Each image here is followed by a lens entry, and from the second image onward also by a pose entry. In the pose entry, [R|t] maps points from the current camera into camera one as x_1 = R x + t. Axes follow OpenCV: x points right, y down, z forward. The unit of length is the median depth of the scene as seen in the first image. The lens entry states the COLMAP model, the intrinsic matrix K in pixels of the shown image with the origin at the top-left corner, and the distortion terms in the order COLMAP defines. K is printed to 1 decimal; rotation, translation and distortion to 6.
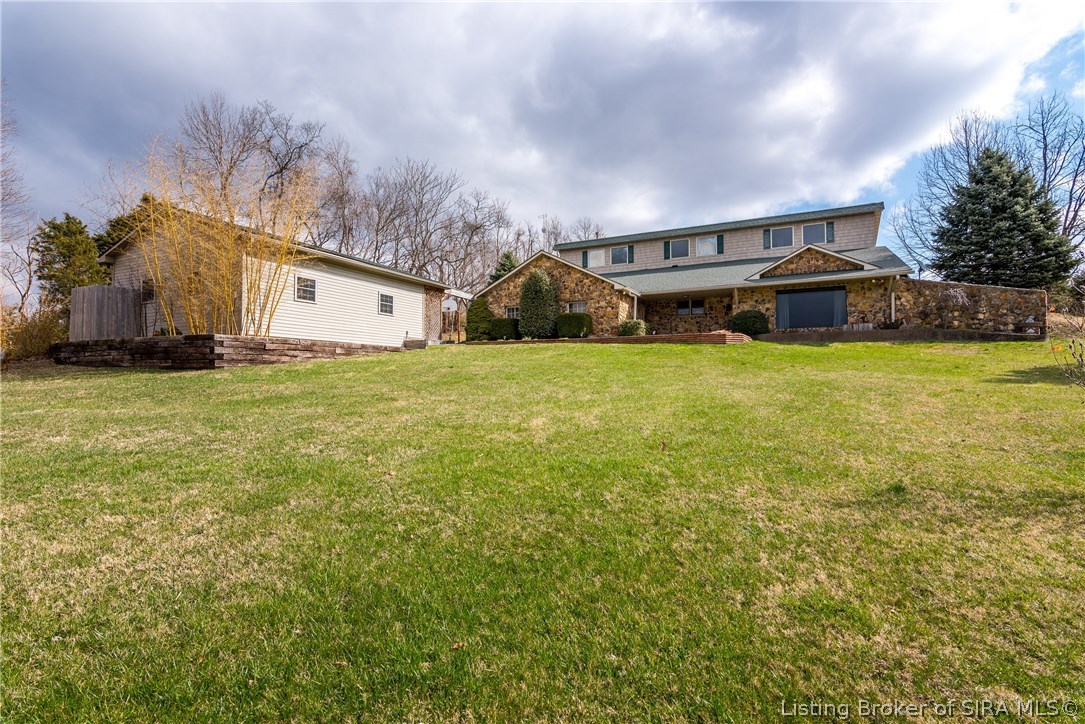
lens RADIAL K [[519.4, 0, 536.8], [0, 519.4, 365.3], [0, 0, 1]] dist [-0.005163, -0.000303]
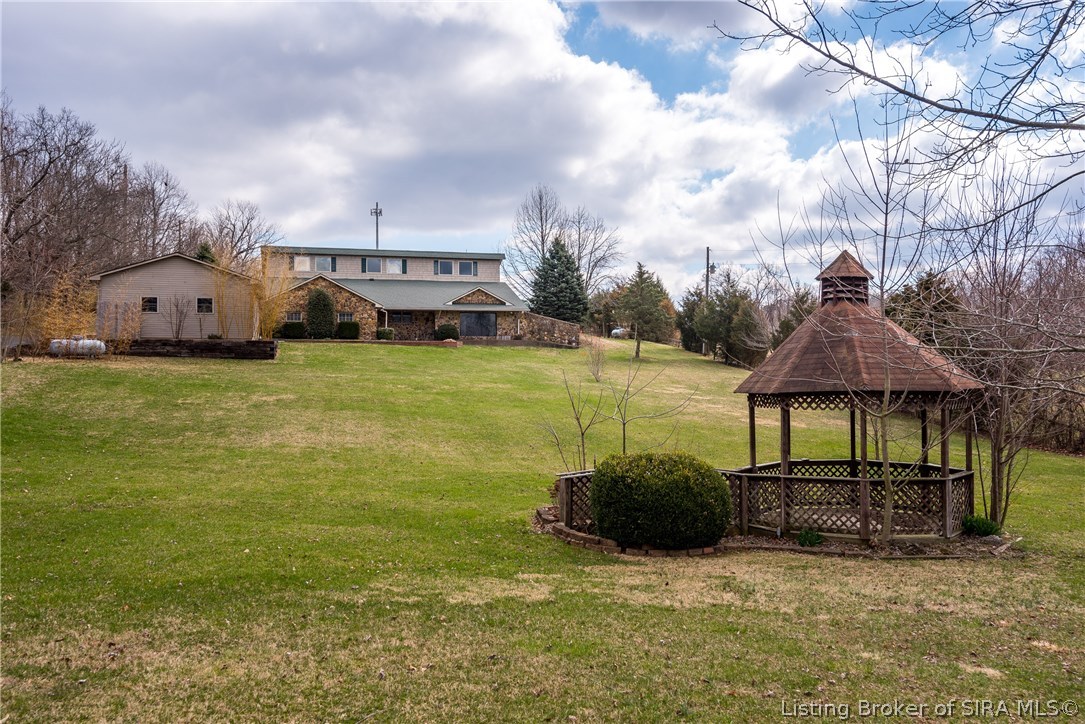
lens RADIAL K [[917.8, 0, 541.8], [0, 917.8, 363.5], [0, 0, 1]] dist [0.004461, 0.000140]
pose [[0.733622, 0.006909, 0.679522, -1.323224], [-0.015356, 0.999862, 0.006413, -0.007074], [-0.679384, -0.015140, 0.733627, -1.303756]]
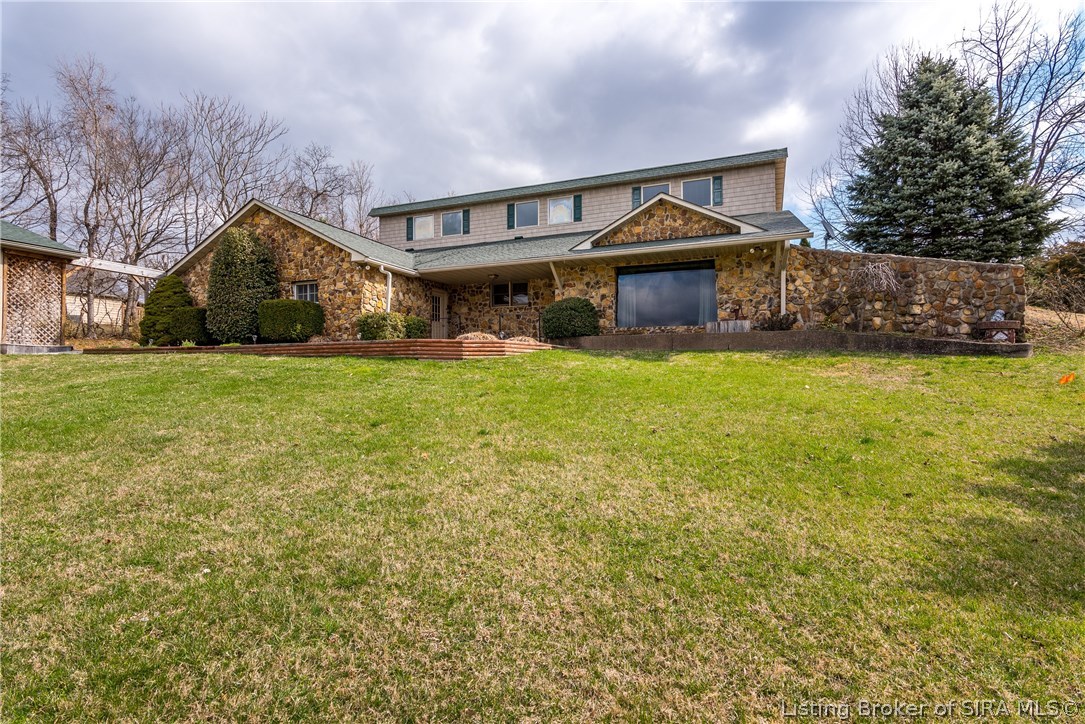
lens RADIAL K [[519.4, 0, 542.5], [0, 519.4, 364.5], [0, 0, 1]] dist [-0.005163, -0.000303]
pose [[0.995550, -0.002758, 0.094198, 0.316934], [0.001346, 0.999886, 0.015049, -0.035307], [-0.094229, -0.014855, 0.995440, 0.378590]]
